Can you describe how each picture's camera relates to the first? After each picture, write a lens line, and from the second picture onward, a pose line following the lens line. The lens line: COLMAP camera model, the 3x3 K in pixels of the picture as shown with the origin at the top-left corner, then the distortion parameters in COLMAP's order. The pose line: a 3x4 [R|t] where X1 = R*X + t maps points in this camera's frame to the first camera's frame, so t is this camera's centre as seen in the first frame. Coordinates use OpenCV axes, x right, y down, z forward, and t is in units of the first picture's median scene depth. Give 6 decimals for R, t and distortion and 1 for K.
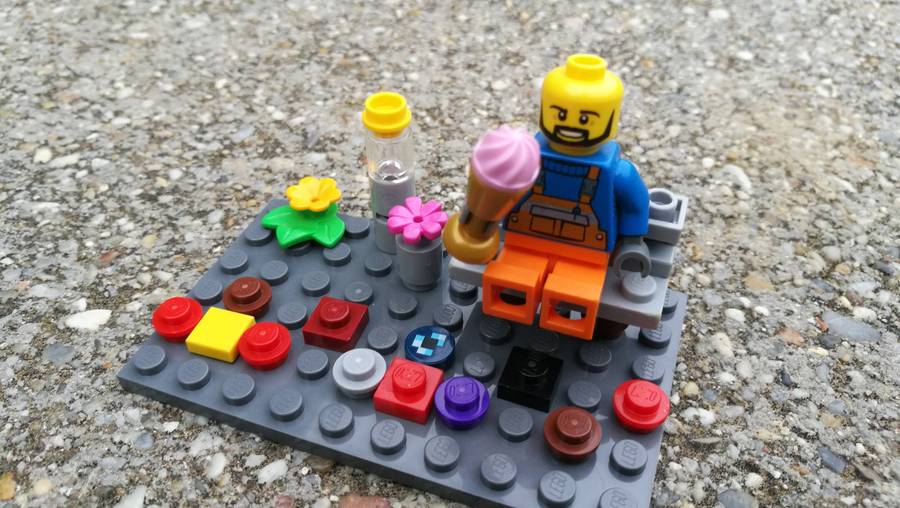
lens RADIAL K [[723.9, 0, 450.0], [0, 723.9, 254.0], [0, 0, 1]] dist [-0.117852, 0.145818]
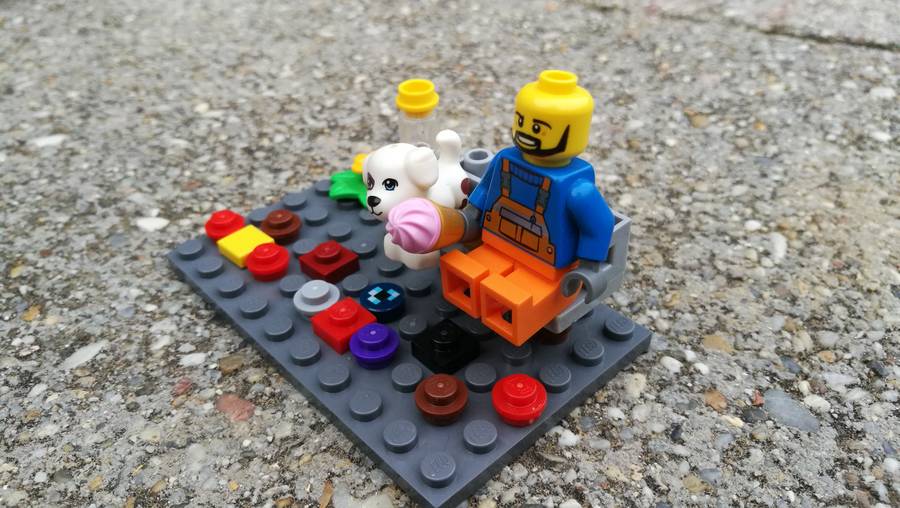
lens RADIAL K [[723.9, 0, 450.0], [0, 723.9, 254.0], [0, 0, 1]] dist [-0.117852, 0.145818]
pose [[0.907129, 0.228333, -0.353527, 0.395930], [-0.254142, 0.966770, -0.027704, 0.040776], [0.335453, 0.114978, 0.935014, -0.003742]]
